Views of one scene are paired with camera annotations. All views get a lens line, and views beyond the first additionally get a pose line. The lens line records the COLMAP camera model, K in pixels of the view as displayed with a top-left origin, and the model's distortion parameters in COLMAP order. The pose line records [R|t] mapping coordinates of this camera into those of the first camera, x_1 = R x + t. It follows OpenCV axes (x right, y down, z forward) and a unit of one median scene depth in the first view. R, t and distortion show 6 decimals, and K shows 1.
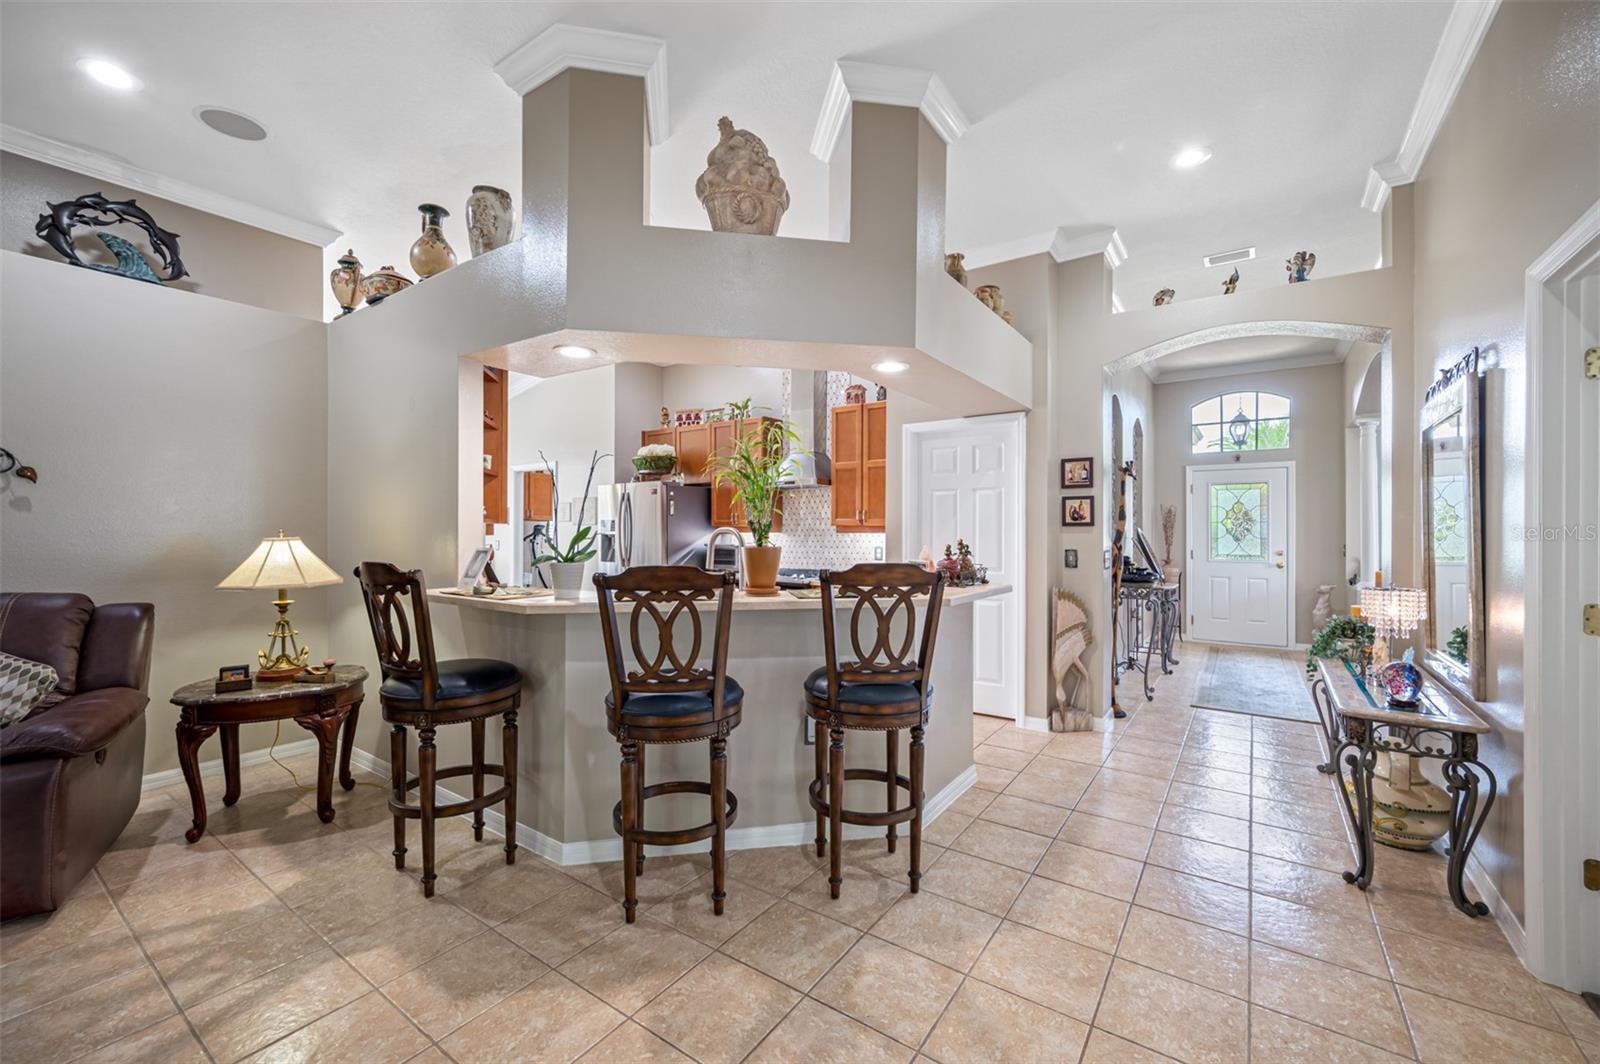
lens RADIAL K [[639.7, 0, 804.0], [0, 639.7, 535.4], [0, 0, 1]] dist [-0.001180, -0.000296]
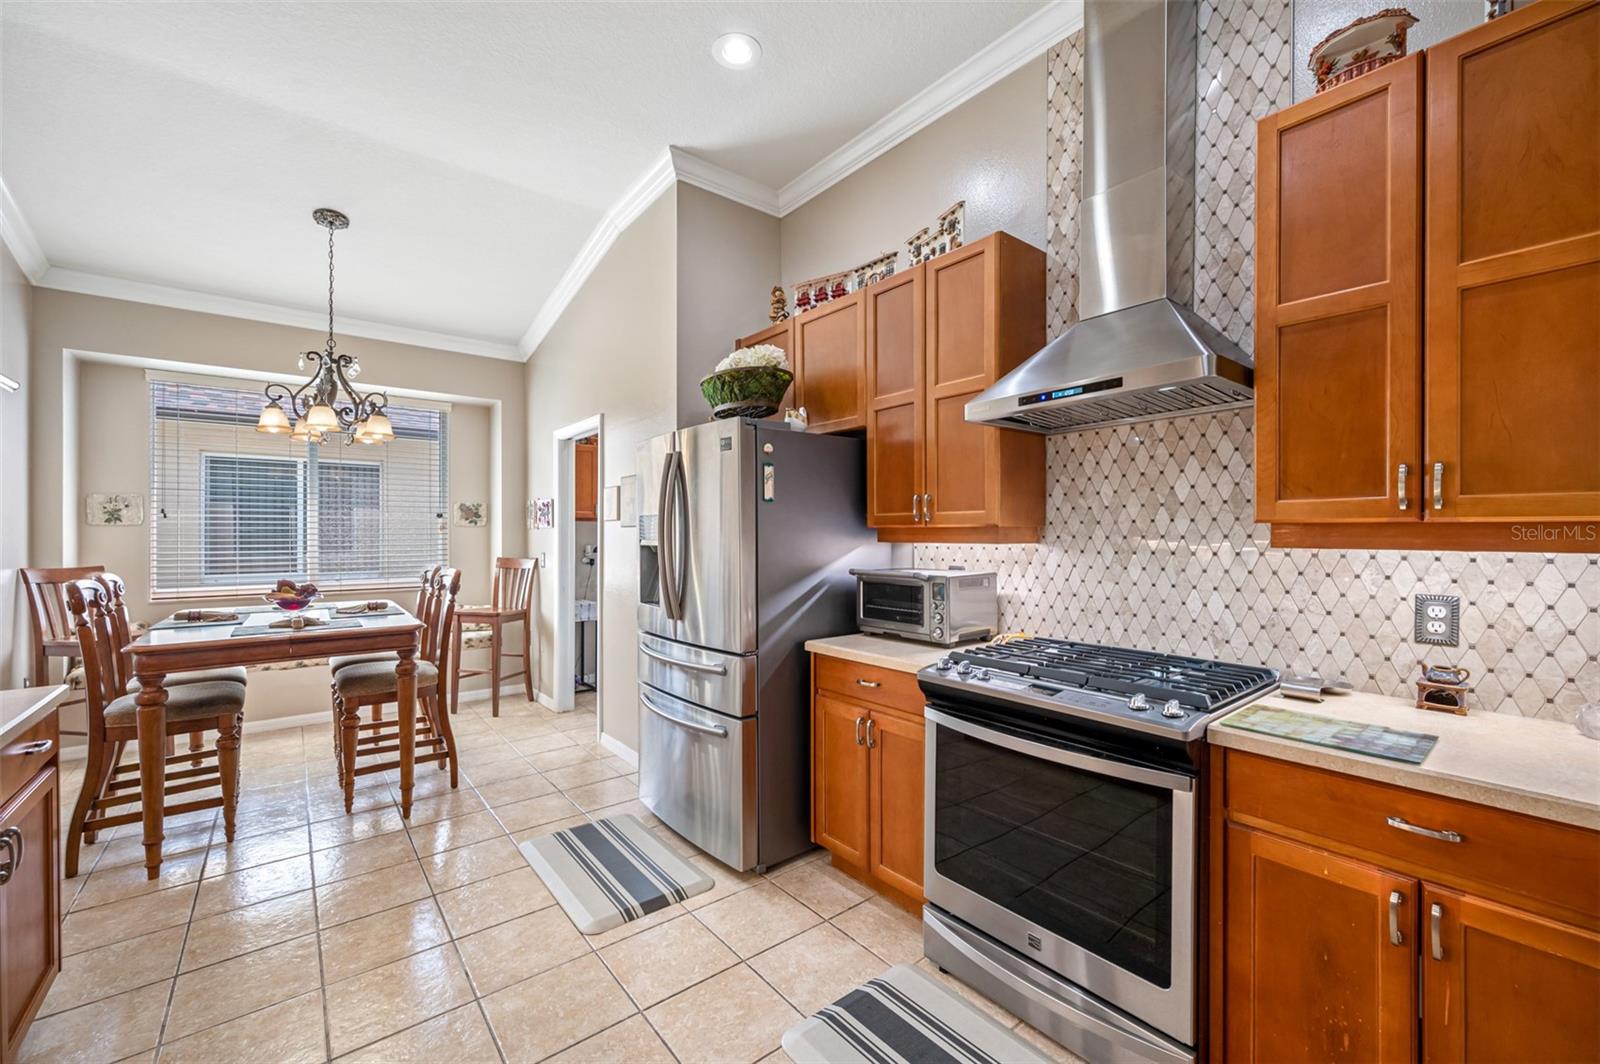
lens RADIAL K [[639.7, 0, 804.0], [0, 639.7, 535.4], [0, 0, 1]] dist [-0.001180, -0.000296]
pose [[0.958639, -0.001035, -0.284624, -0.066994], [-0.000186, 0.999991, -0.004262, -0.007506], [0.284626, 0.004139, 0.958630, 0.610072]]
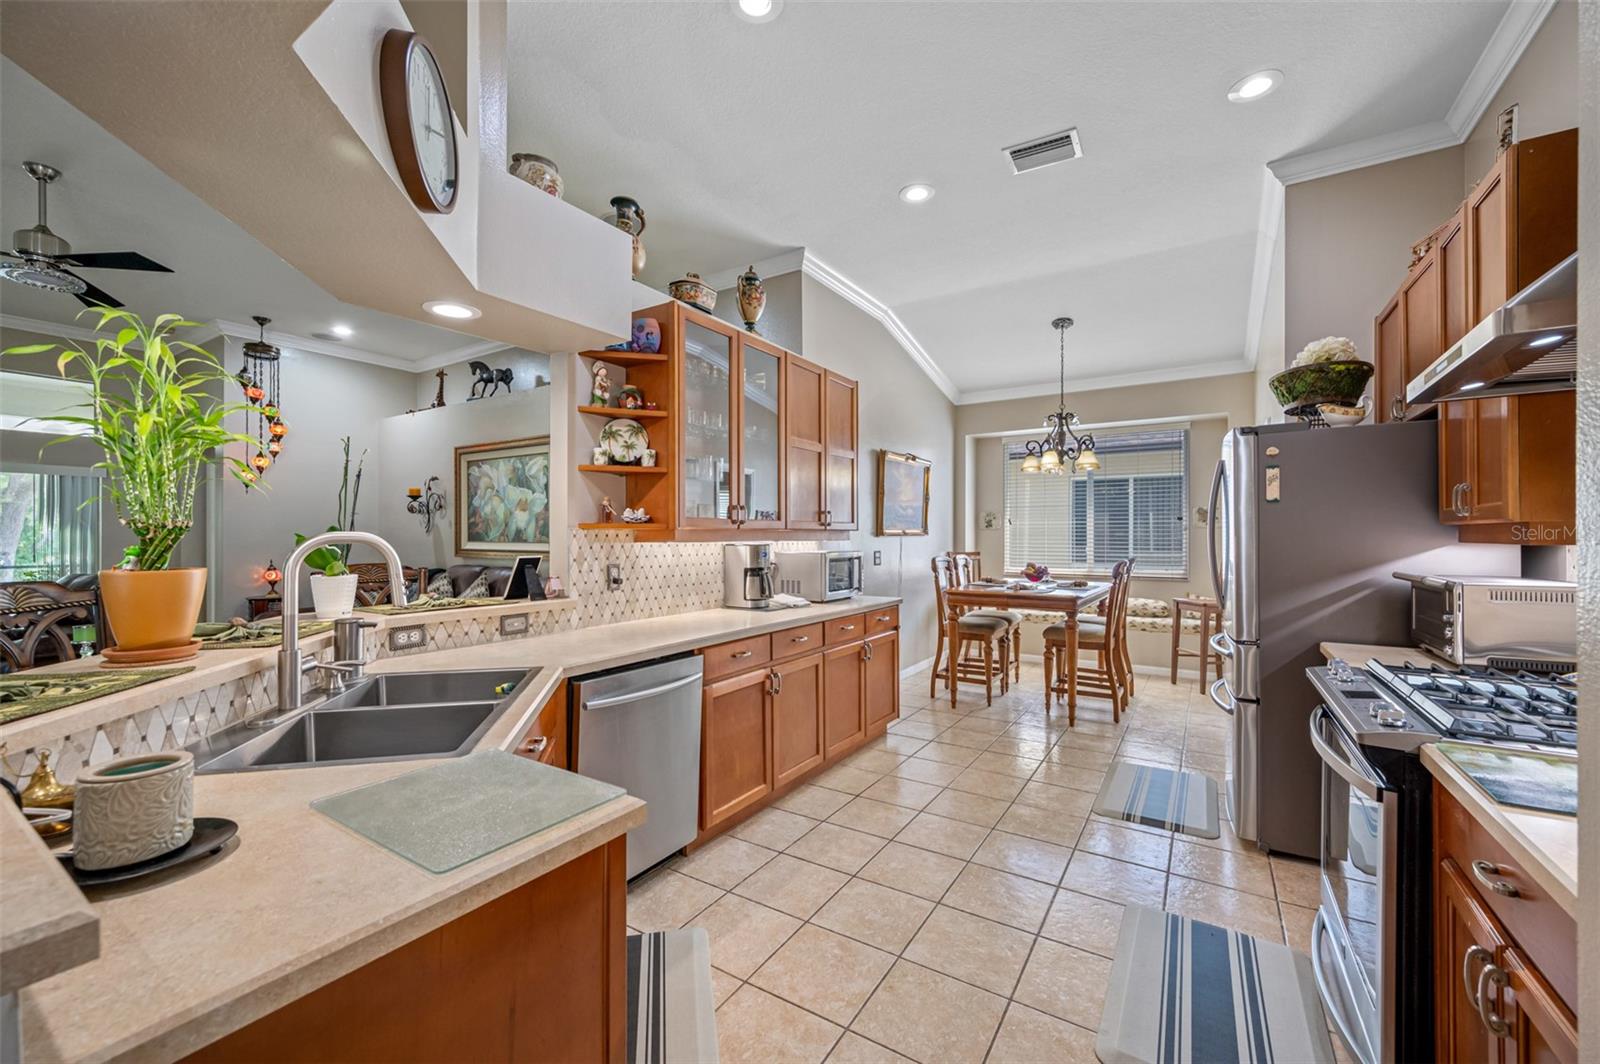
lens RADIAL K [[639.7, 0, 804.0], [0, 639.7, 535.4], [0, 0, 1]] dist [-0.001180, -0.000296]
pose [[0.031433, -0.000938, -0.999505, 0.216503], [-0.007007, 0.999975, -0.001159, -0.005812], [0.999481, 0.007040, 0.031426, 0.668148]]
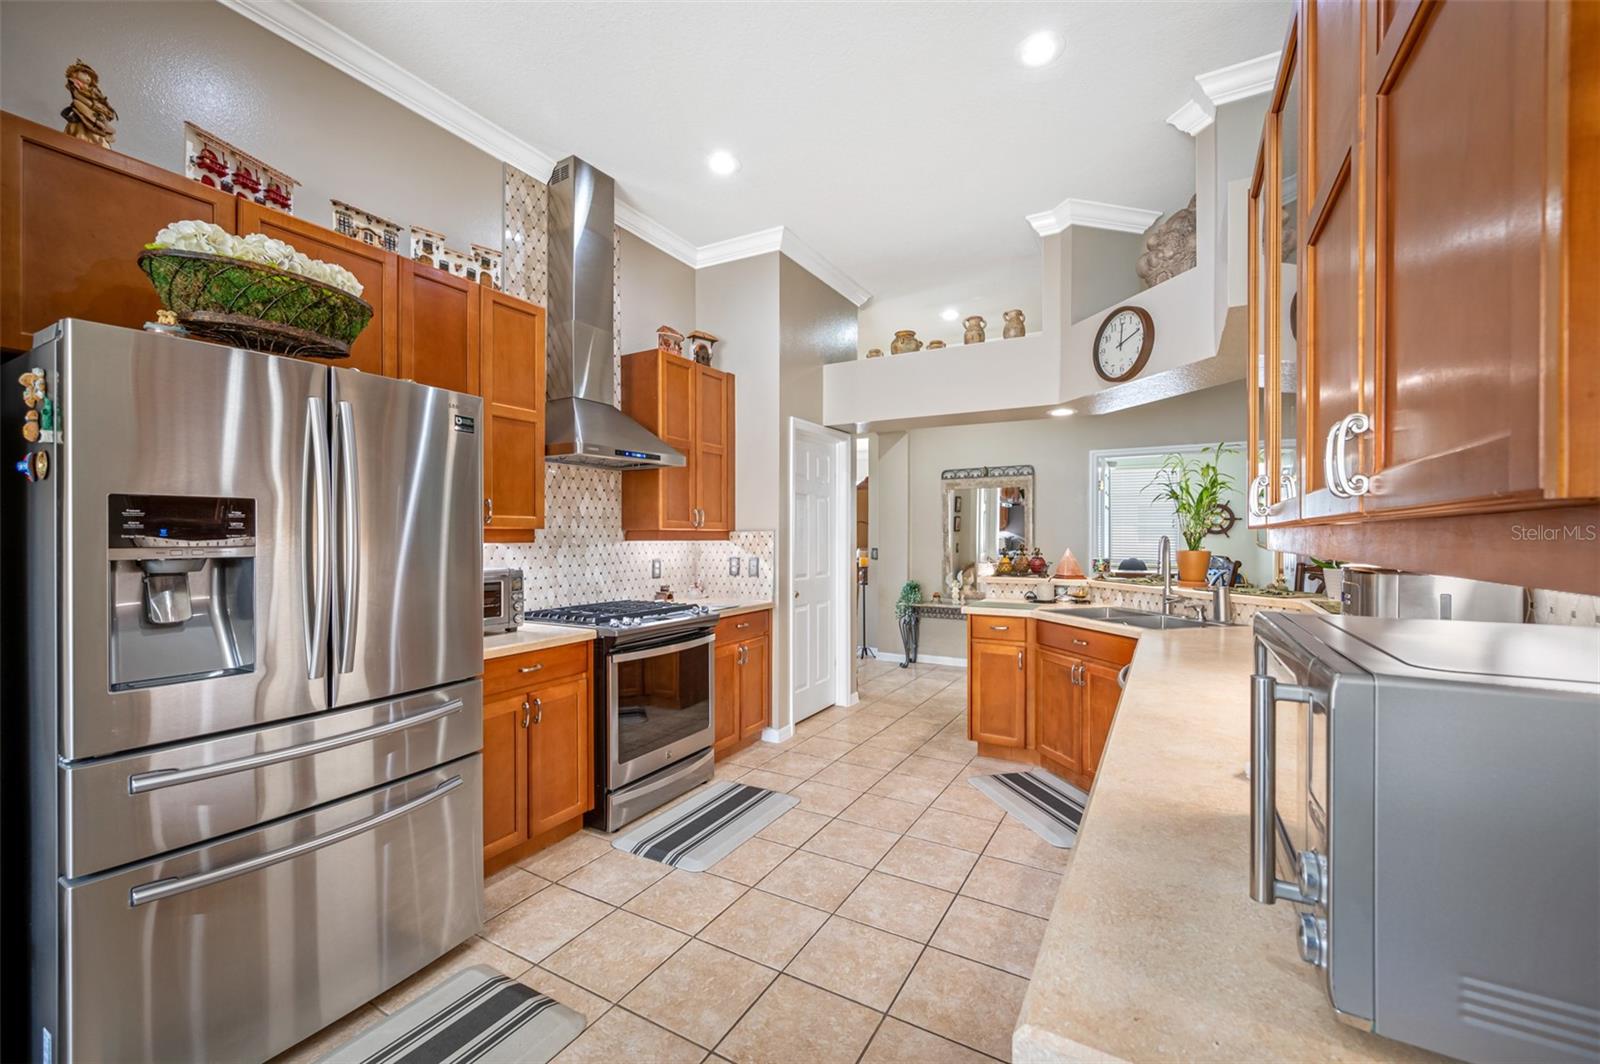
lens RADIAL K [[639.7, 0, 804.0], [0, 639.7, 535.4], [0, 0, 1]] dist [-0.001180, -0.000296]
pose [[-0.076106, -0.004556, 0.997089, -0.579110], [0.005137, 0.999974, 0.004962, -0.011044], [-0.997087, 0.005500, -0.076080, 0.837853]]
